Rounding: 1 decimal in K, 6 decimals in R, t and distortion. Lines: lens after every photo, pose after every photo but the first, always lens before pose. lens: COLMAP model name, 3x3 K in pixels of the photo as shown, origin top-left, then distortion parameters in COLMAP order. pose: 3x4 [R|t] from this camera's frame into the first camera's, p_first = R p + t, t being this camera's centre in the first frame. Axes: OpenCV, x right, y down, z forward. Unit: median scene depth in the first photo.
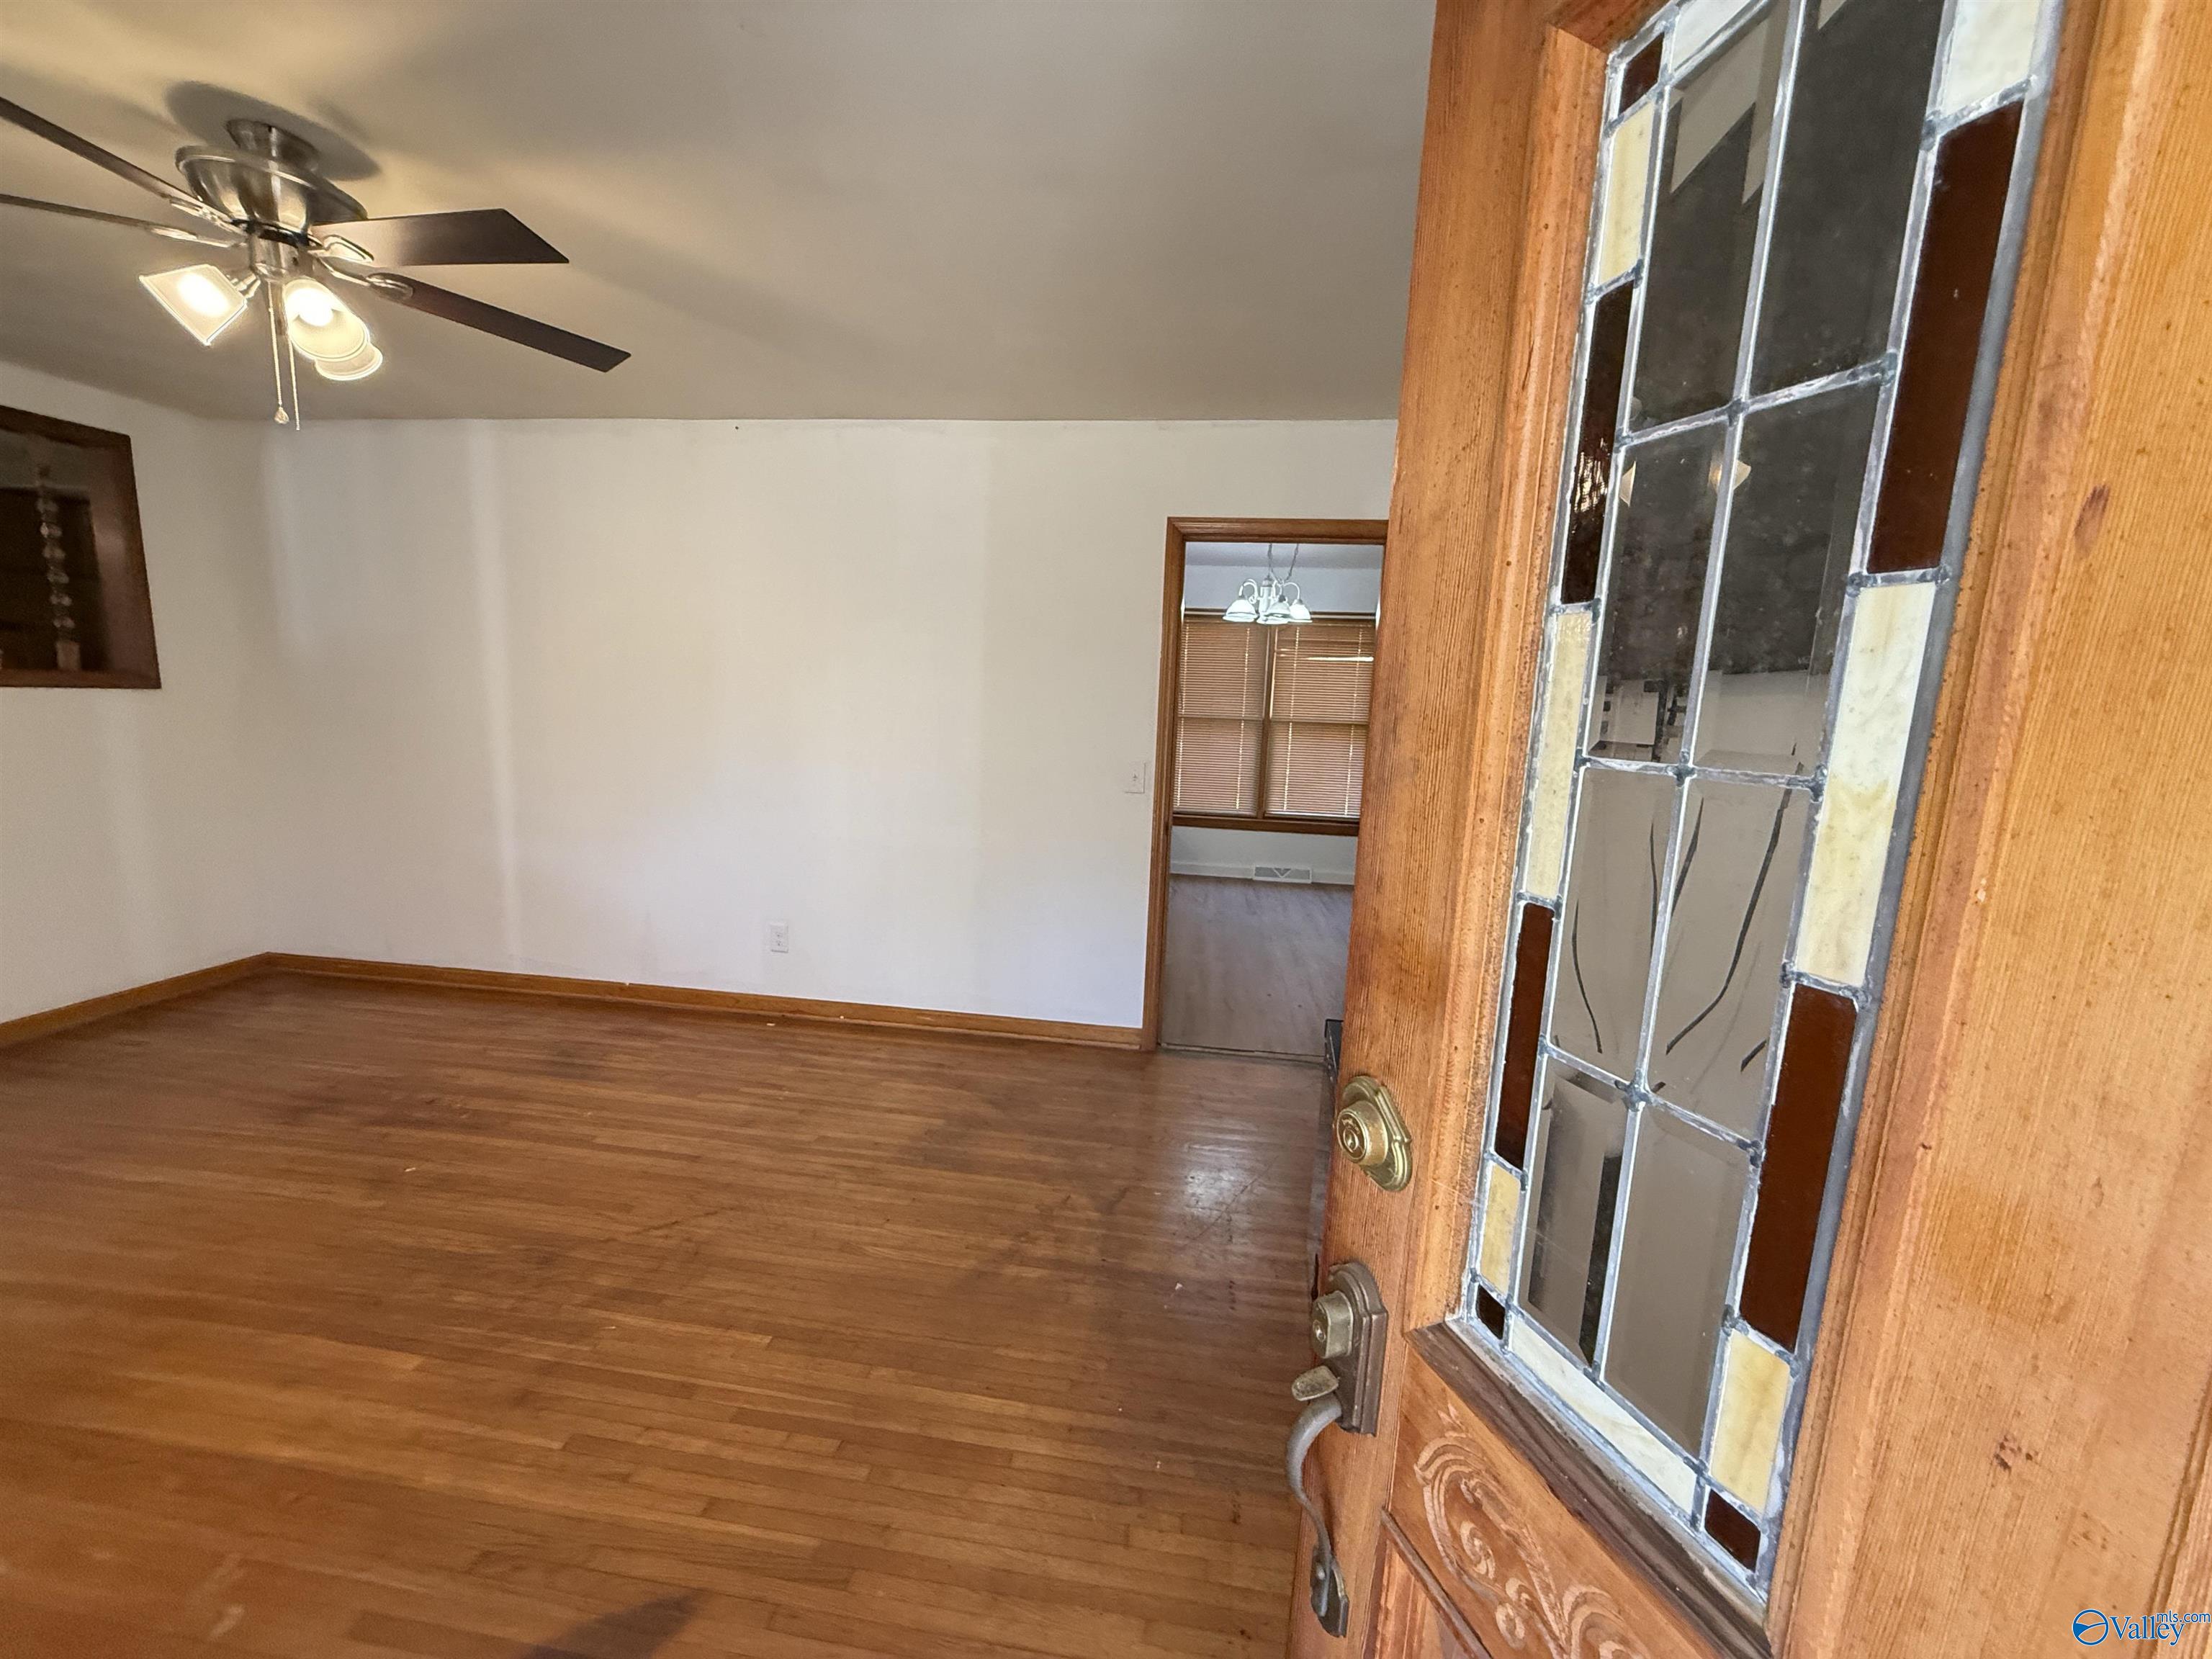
lens RADIAL K [[887.6, 0, 1106.0], [0, 887.6, 829.5], [0, 0, 1]] dist [0.001177, 0.000159]
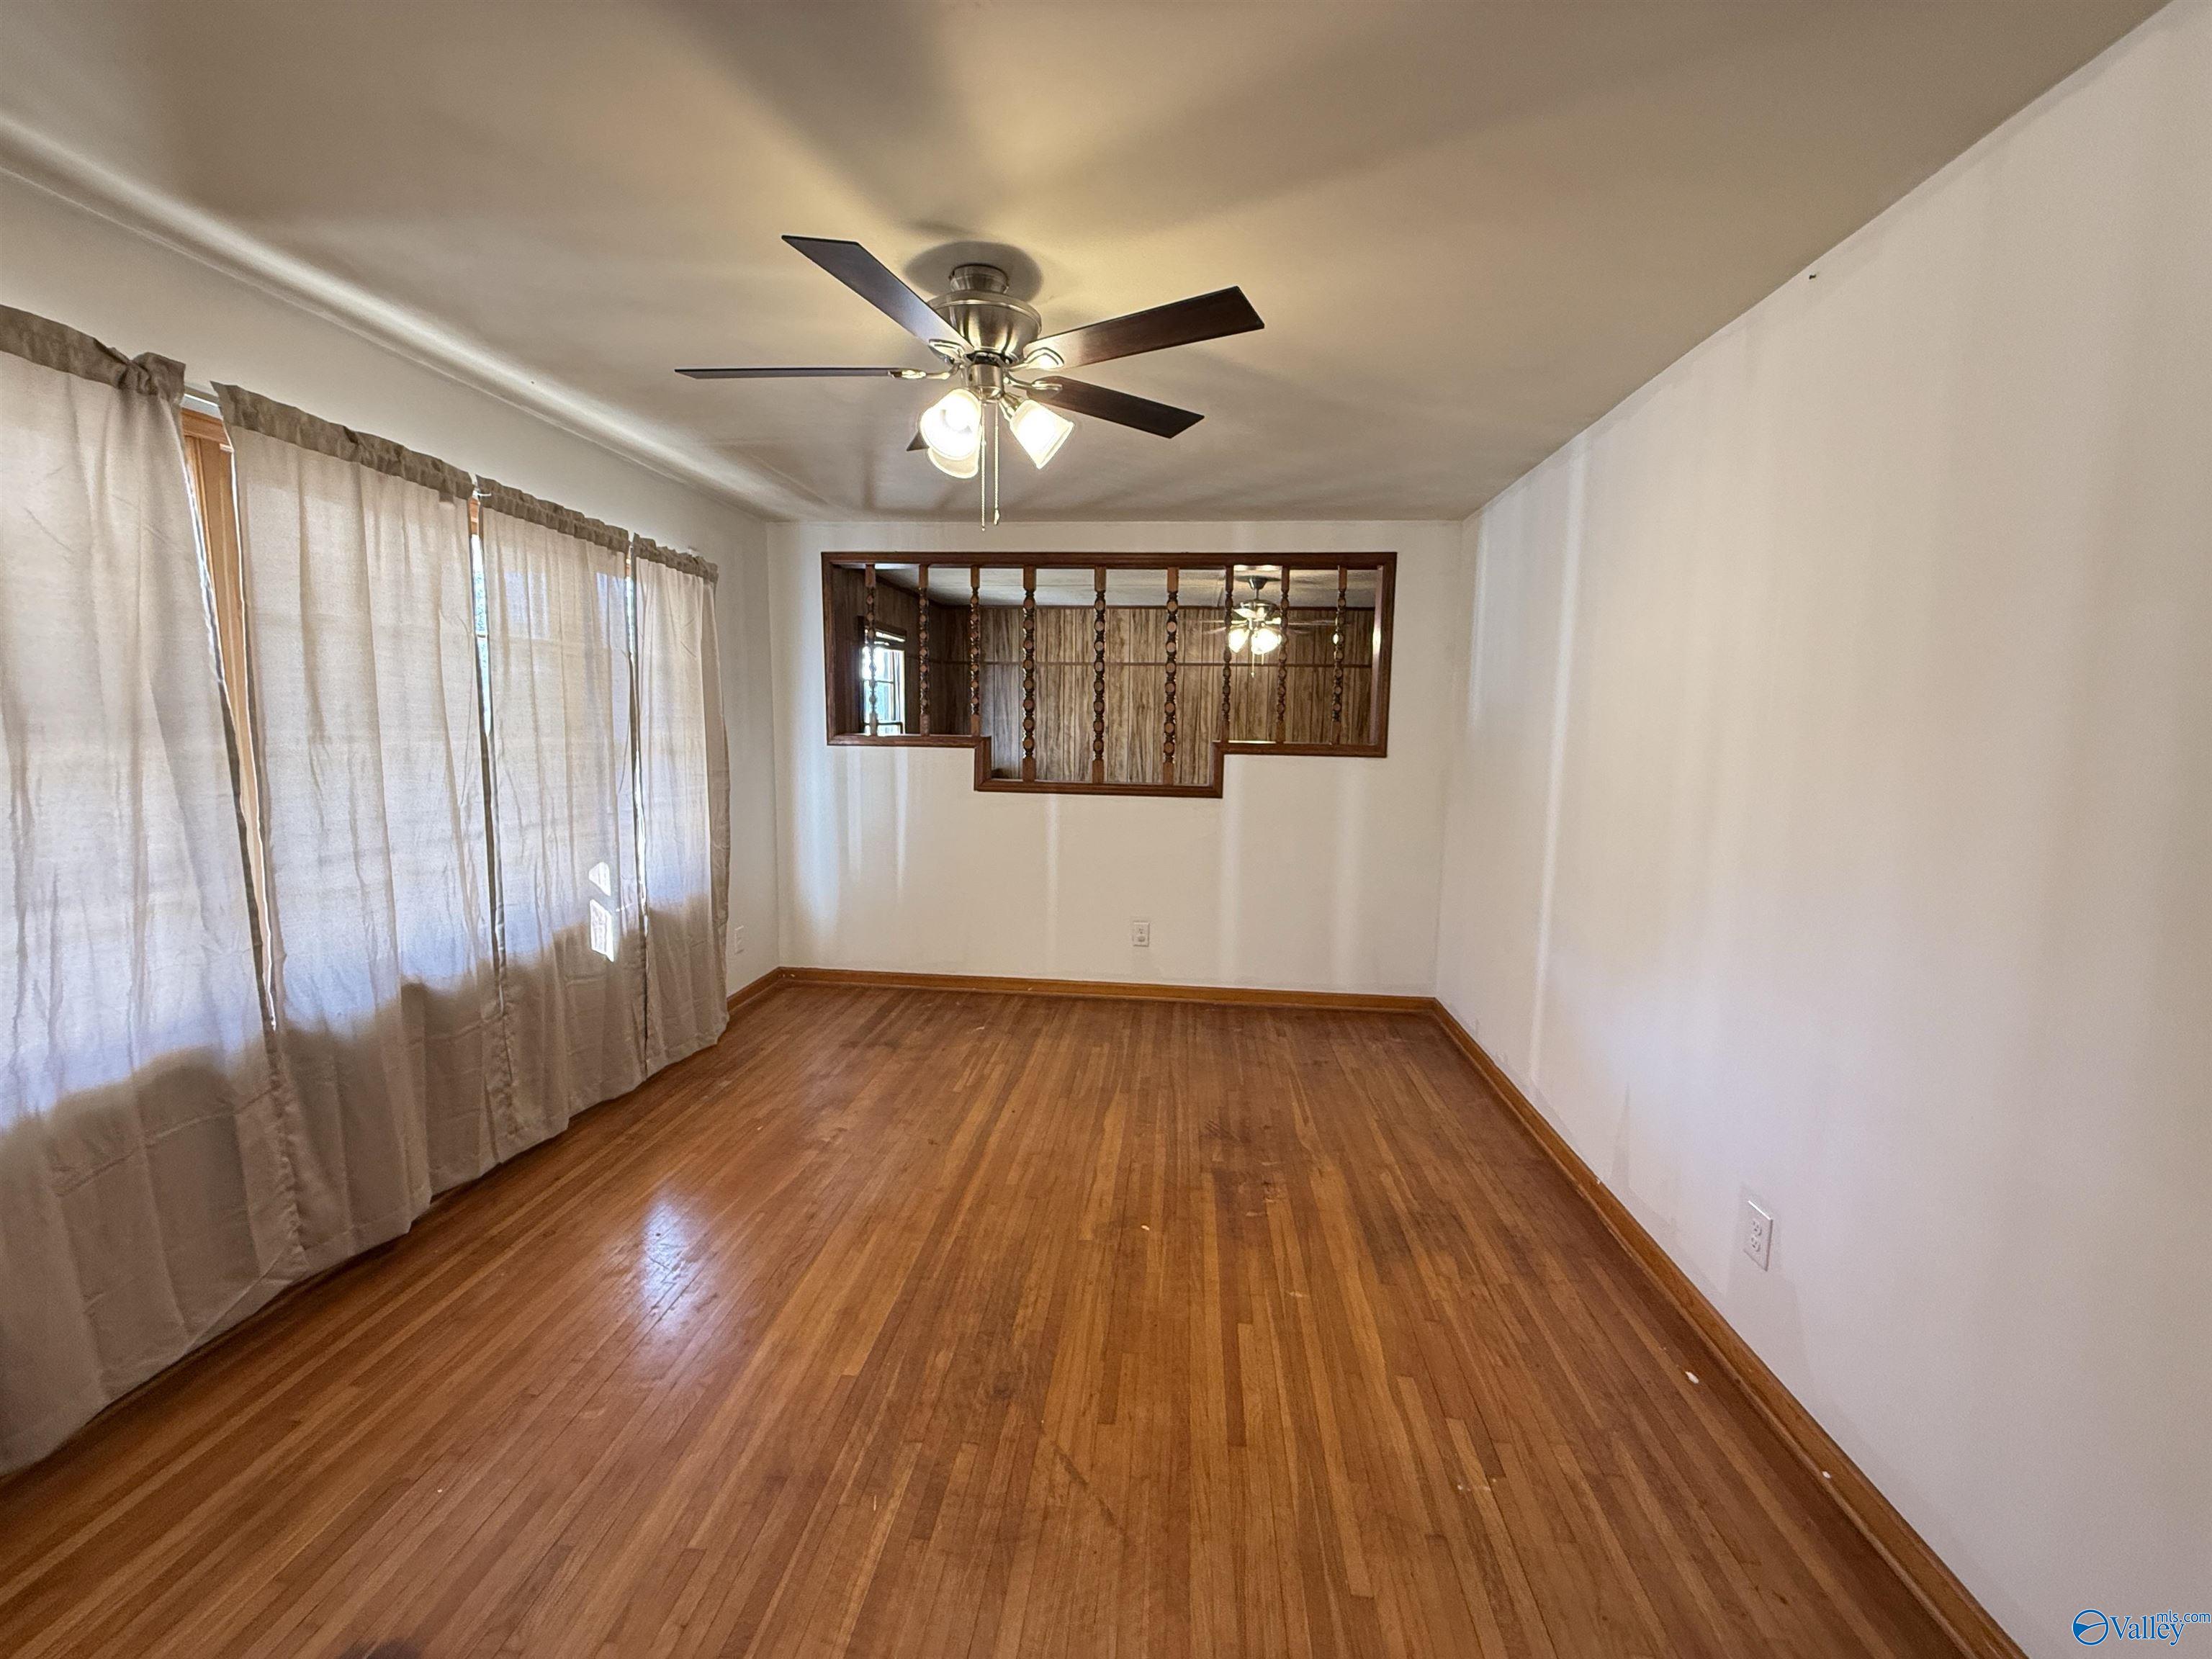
lens RADIAL K [[887.6, 0, 1106.0], [0, 887.6, 829.5], [0, 0, 1]] dist [0.001177, 0.000159]
pose [[0.039674, 0.087821, -0.995346, 0.144874], [-0.176378, 0.981104, 0.079534, -0.108116], [0.983523, 0.172402, 0.054414, 0.676671]]
